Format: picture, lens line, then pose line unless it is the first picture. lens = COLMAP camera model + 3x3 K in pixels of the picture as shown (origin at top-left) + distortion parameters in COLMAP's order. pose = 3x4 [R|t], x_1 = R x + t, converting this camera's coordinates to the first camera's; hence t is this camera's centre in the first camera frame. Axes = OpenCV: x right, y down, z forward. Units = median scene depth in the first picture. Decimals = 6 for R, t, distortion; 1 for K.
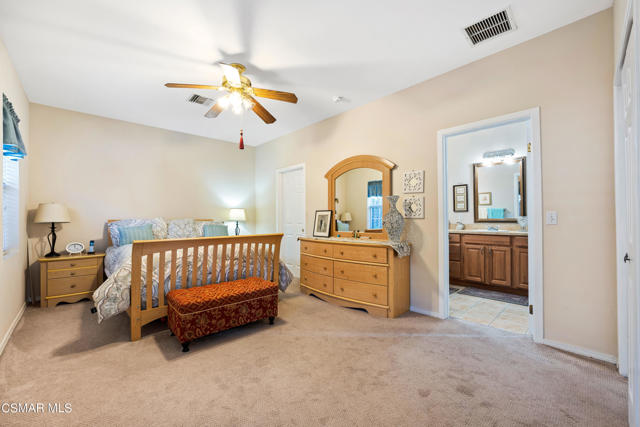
lens RADIAL K [[261.9, 0, 322.4], [0, 261.9, 217.3], [0, 0, 1]] dist [0.000660, 0.000096]
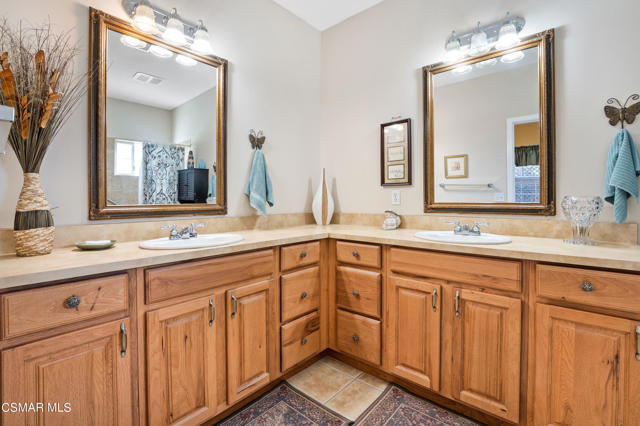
lens RADIAL K [[287.4, 0, 318.6], [0, 287.4, 208.8], [0, 0, 1]] dist [-0.005036, -0.000657]
pose [[0.996250, -0.002876, 0.086469, 0.410031], [0.000701, 0.999683, 0.025166, 0.003953], [-0.086514, -0.025011, 0.995937, 0.619924]]
